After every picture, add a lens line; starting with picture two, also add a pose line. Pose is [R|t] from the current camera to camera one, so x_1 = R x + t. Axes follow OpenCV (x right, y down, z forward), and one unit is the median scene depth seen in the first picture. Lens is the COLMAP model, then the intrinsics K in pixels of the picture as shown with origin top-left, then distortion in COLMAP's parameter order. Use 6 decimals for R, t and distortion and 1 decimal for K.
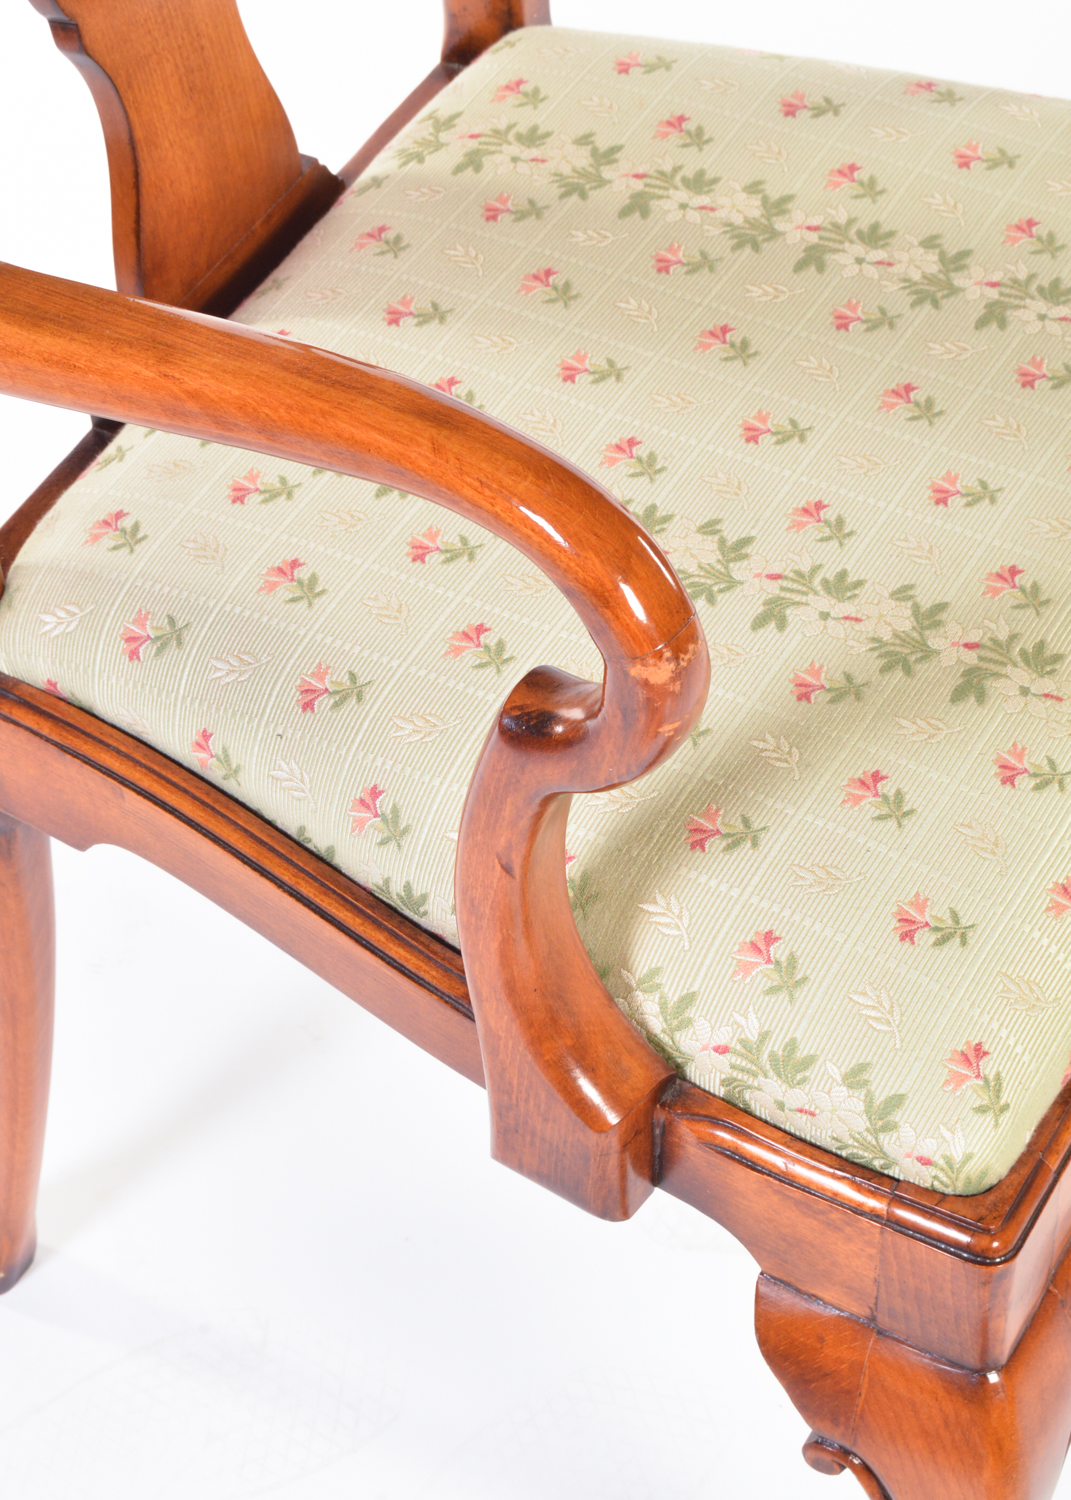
lens RADIAL K [[3680.1, 0, 538.0], [0, 3680.1, 752.0], [0, 0, 1]] dist [-0.055479, 0.000000]
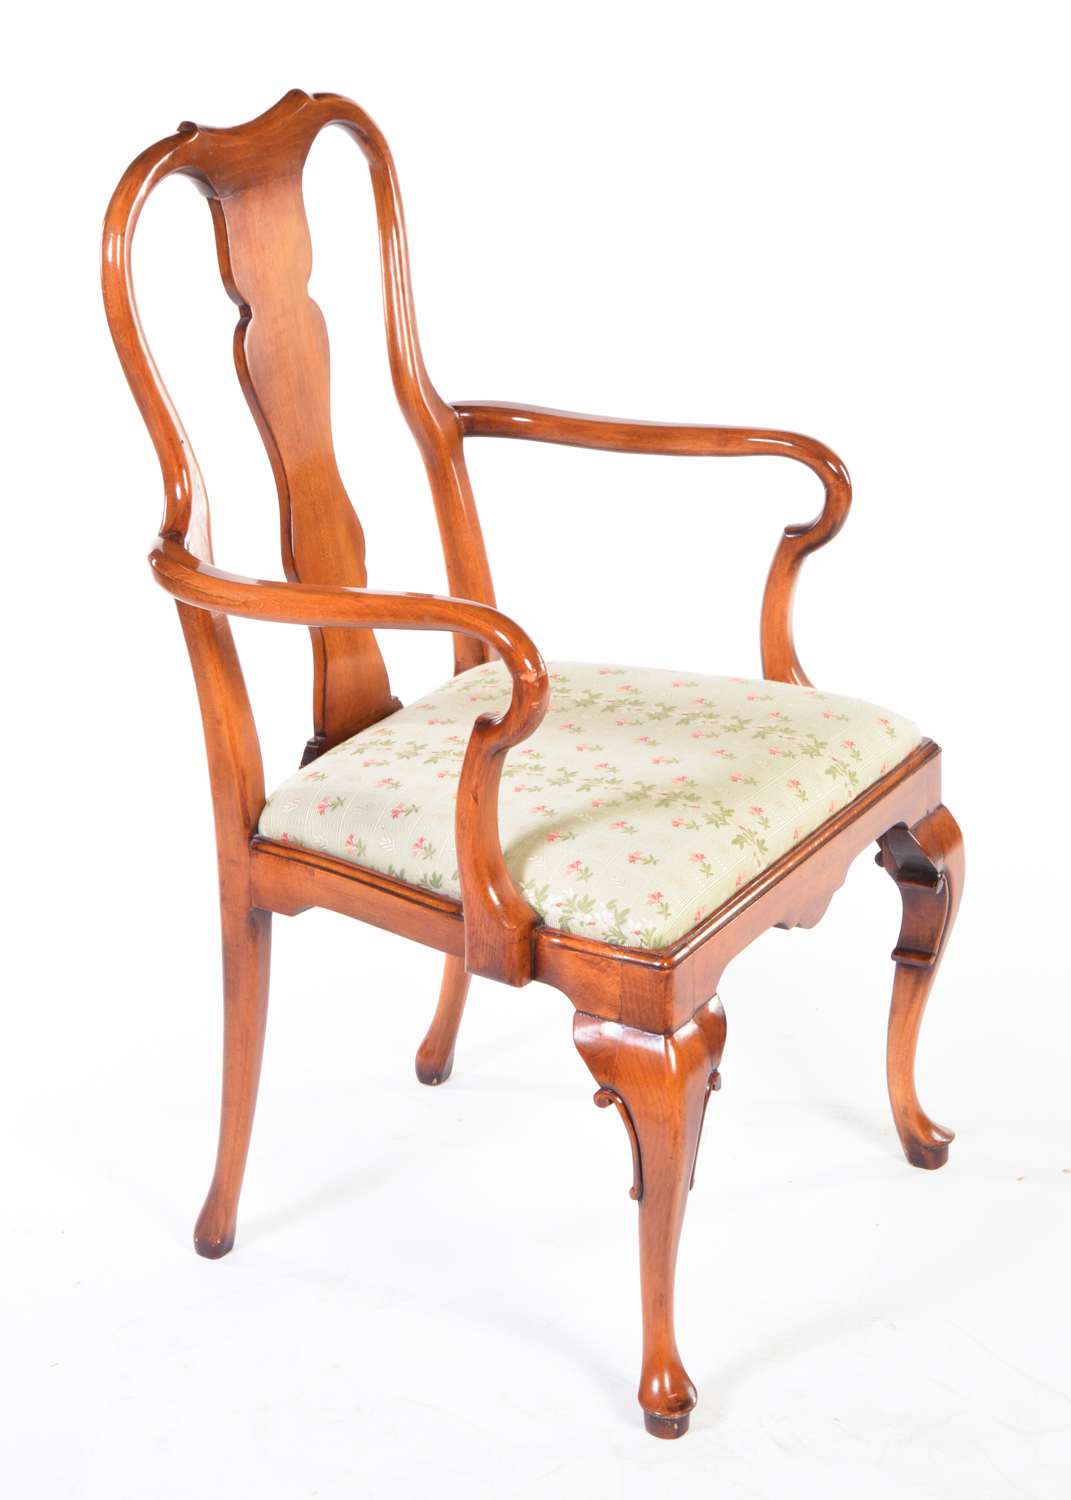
lens RADIAL K [[3341.7, 0, 535.6], [0, 3341.7, 689.4], [0, 0, 1]] dist [-0.117003, 0.000000]
pose [[0.999828, 0.018160, 0.003759, 0.021977], [-0.014717, 0.900305, -0.435010, 0.905396], [-0.011284, 0.434880, 0.900418, -1.075358]]
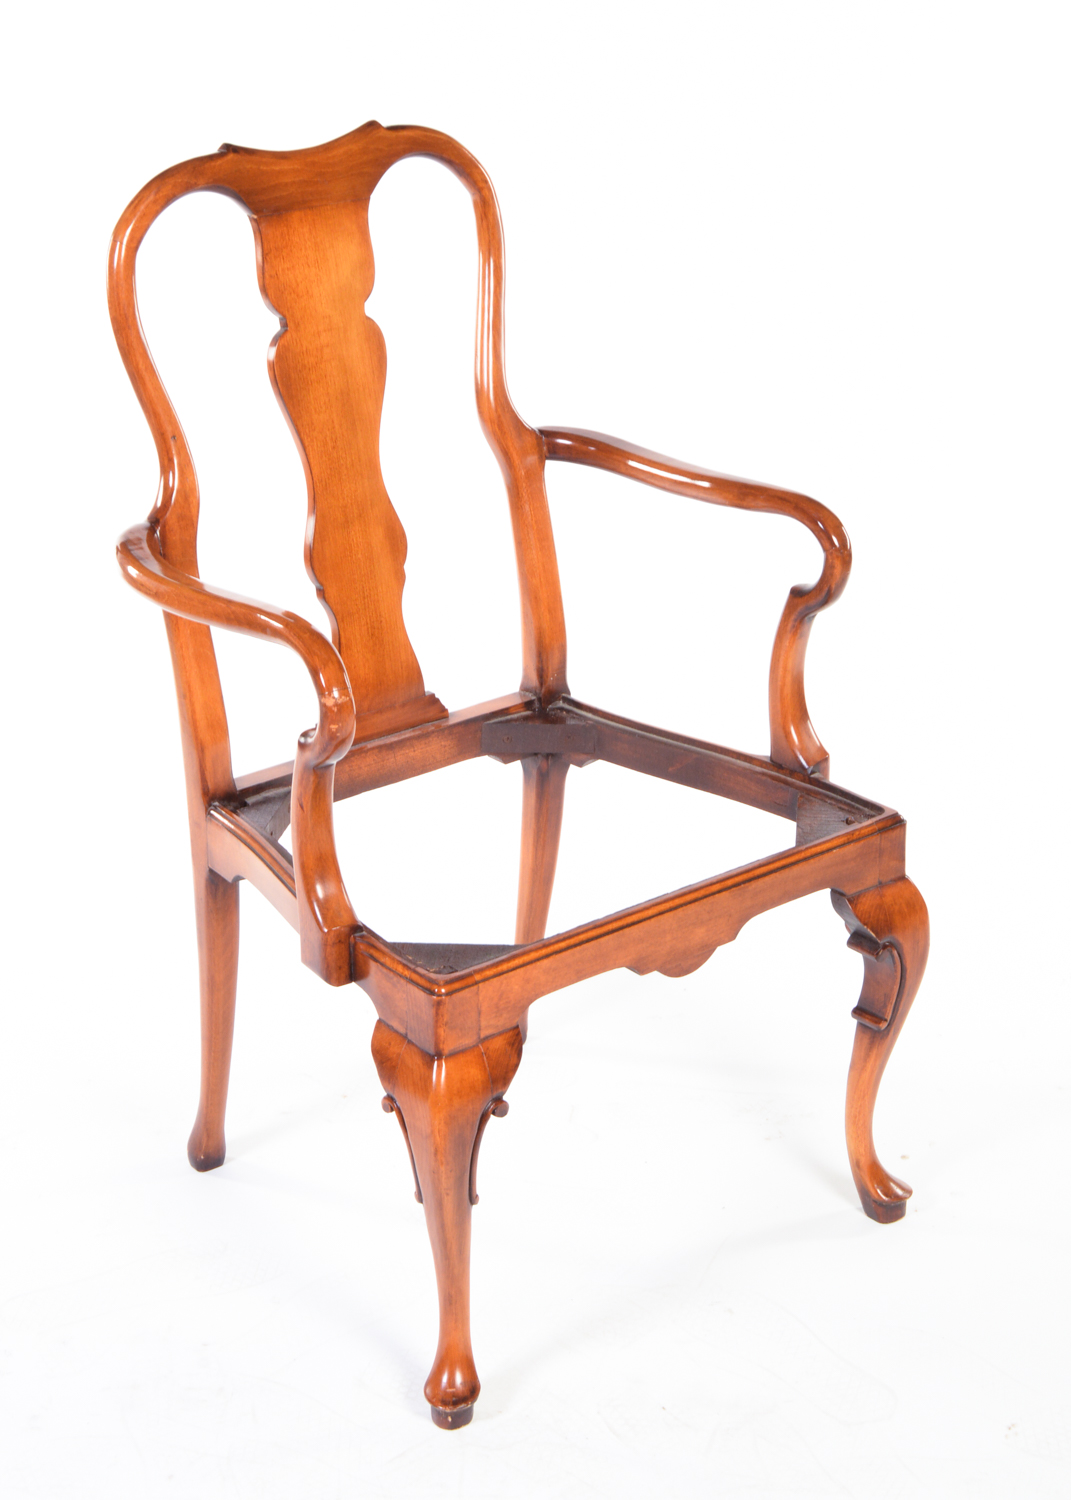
lens RADIAL K [[2886.6, 0, 541.6], [0, 2886.6, 748.0], [0, 0, 1]] dist [-0.095556, 0.000000]
pose [[0.929145, 0.170467, -0.328071, 0.792594], [-0.283281, 0.898456, -0.335453, 0.613254], [0.237574, 0.404621, 0.883086, -0.829815]]
